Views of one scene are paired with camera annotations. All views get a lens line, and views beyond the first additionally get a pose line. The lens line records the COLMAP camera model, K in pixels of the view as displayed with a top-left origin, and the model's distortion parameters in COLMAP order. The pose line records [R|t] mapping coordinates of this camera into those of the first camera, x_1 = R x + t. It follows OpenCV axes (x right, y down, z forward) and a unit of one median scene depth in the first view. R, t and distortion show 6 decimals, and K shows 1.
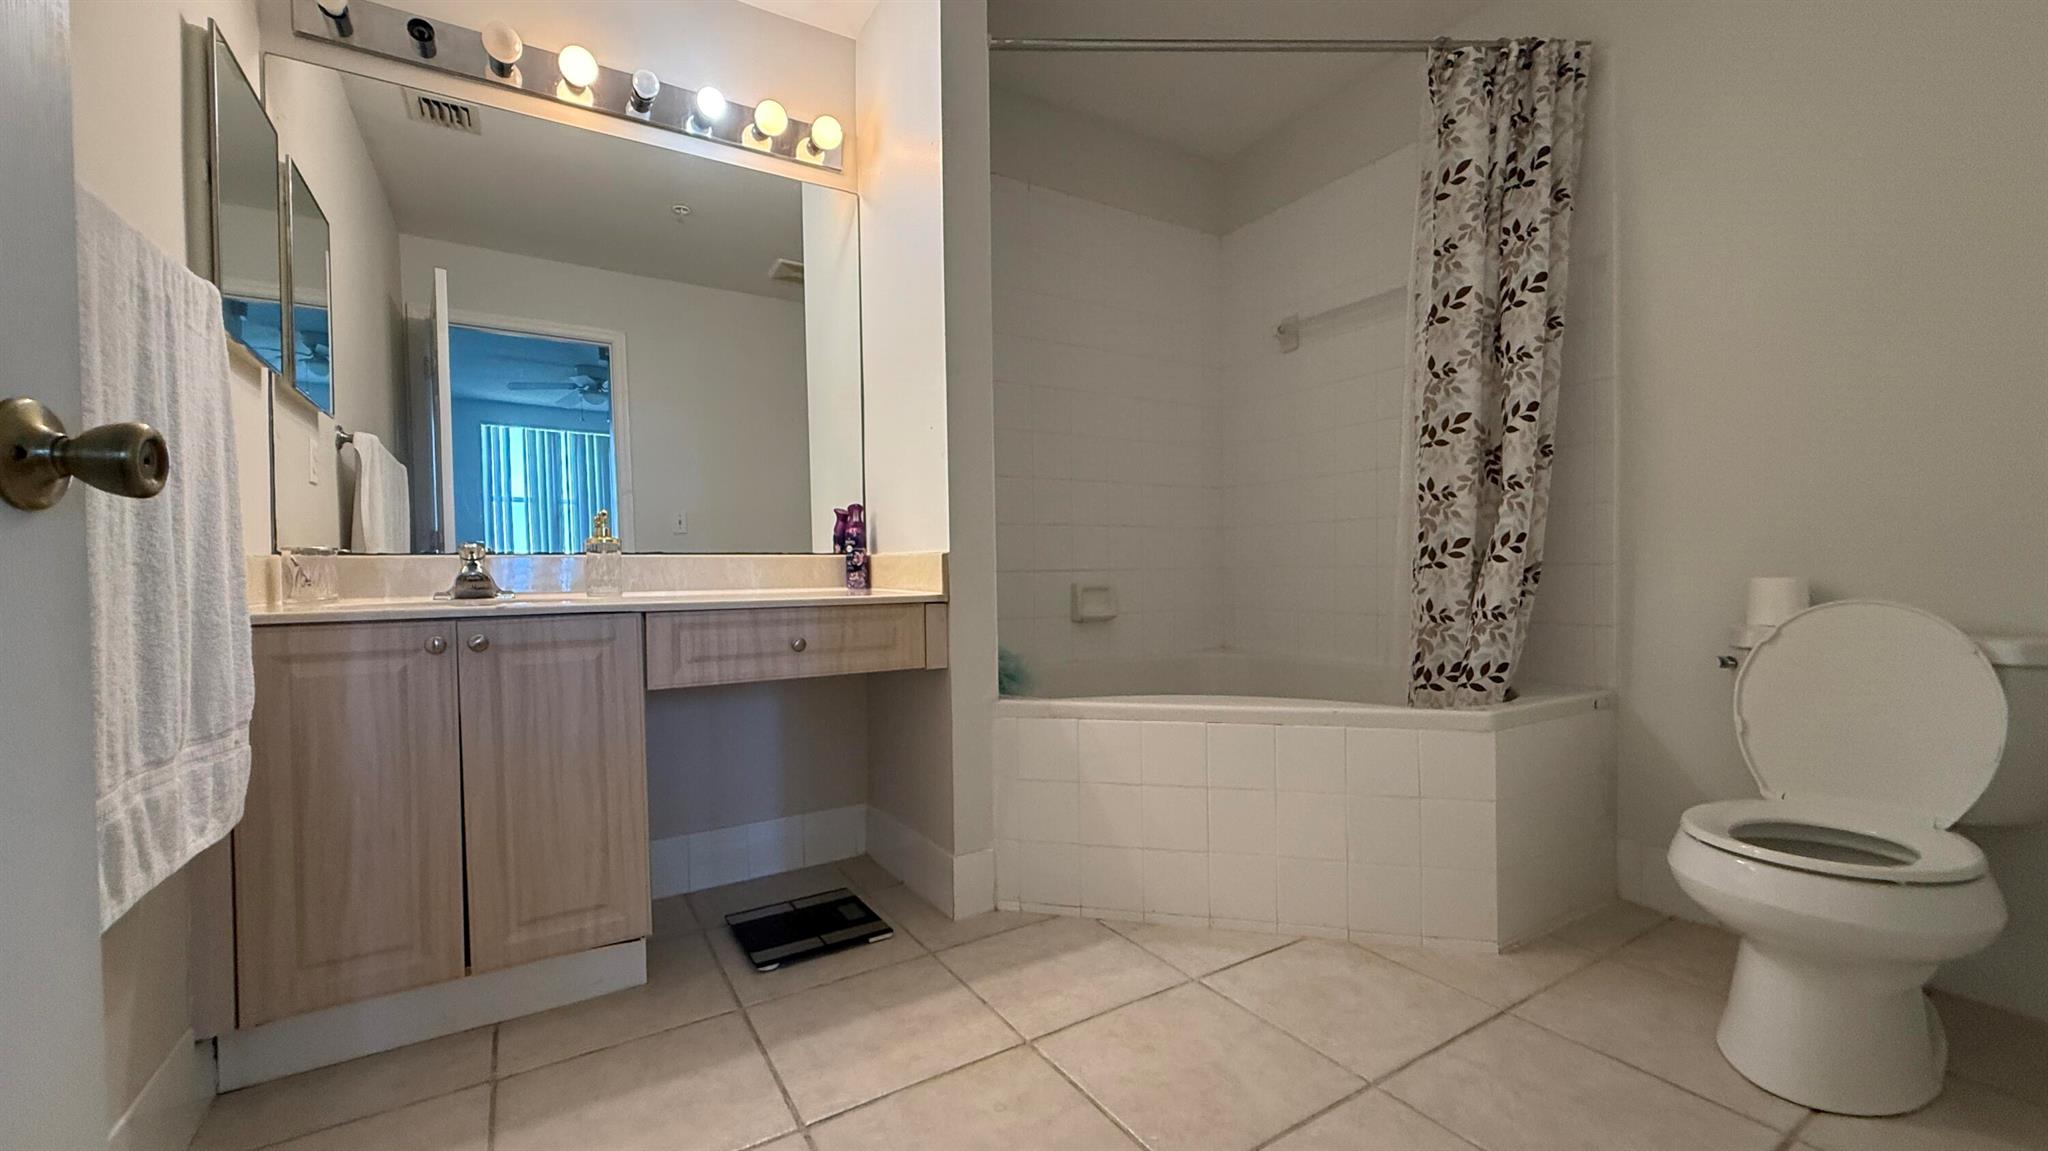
lens RADIAL K [[812.8, 0, 1017.7], [0, 812.8, 581.9], [0, 0, 1]] dist [0.000208, 0.000026]
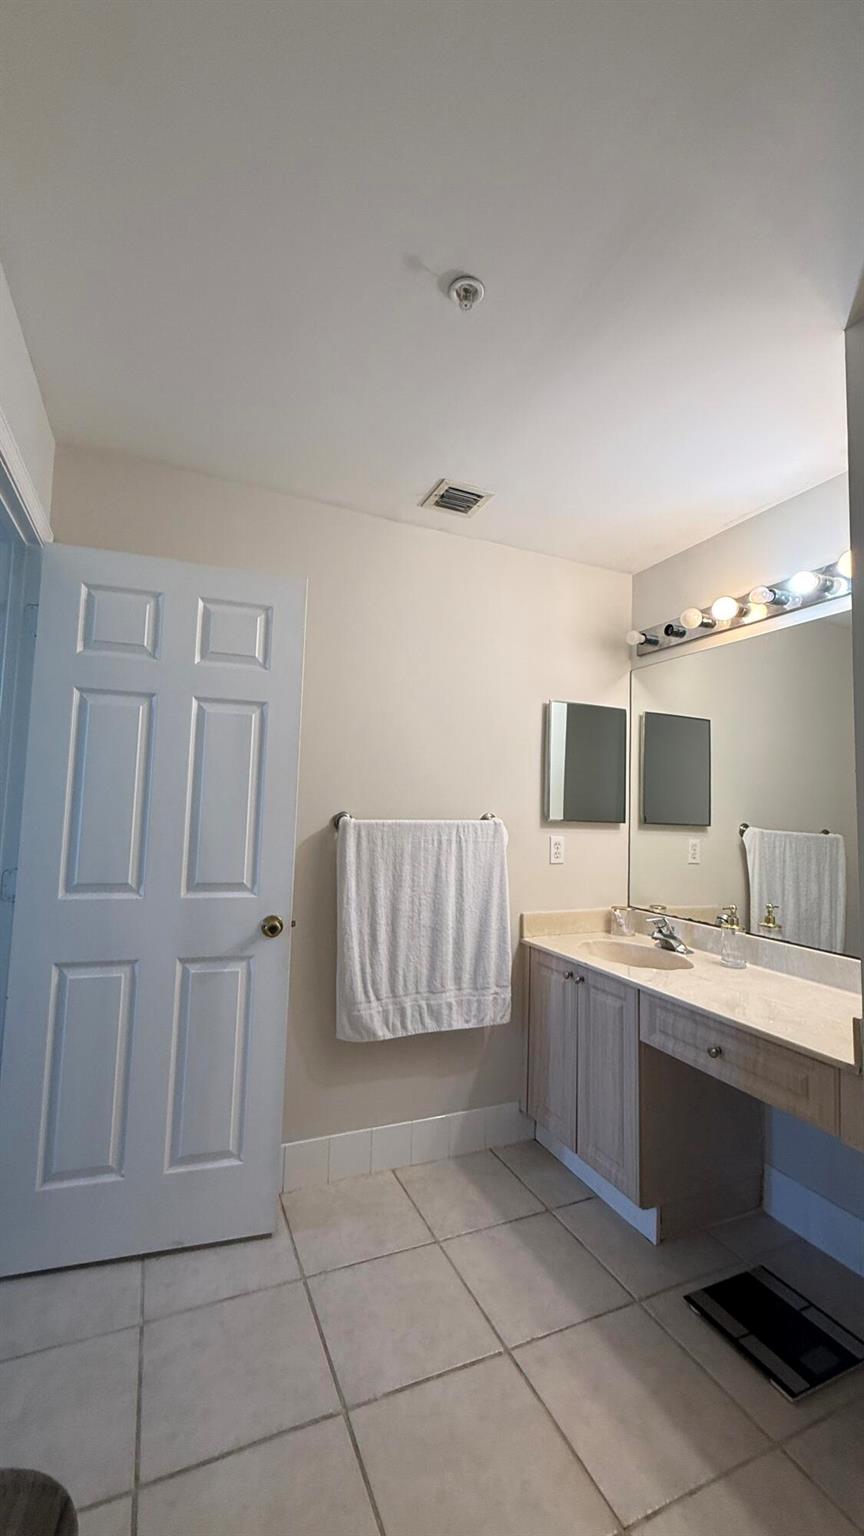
lens RADIAL K [[609.6, 0, 430.3], [0, 609.6, 768.6], [0, 0, 1]] dist [0.000208, 0.000026]
pose [[-0.122800, -0.063705, -0.990385, 0.772474], [-0.052830, 0.996942, -0.057576, -0.292748], [0.991024, 0.045252, -0.125790, 0.732102]]
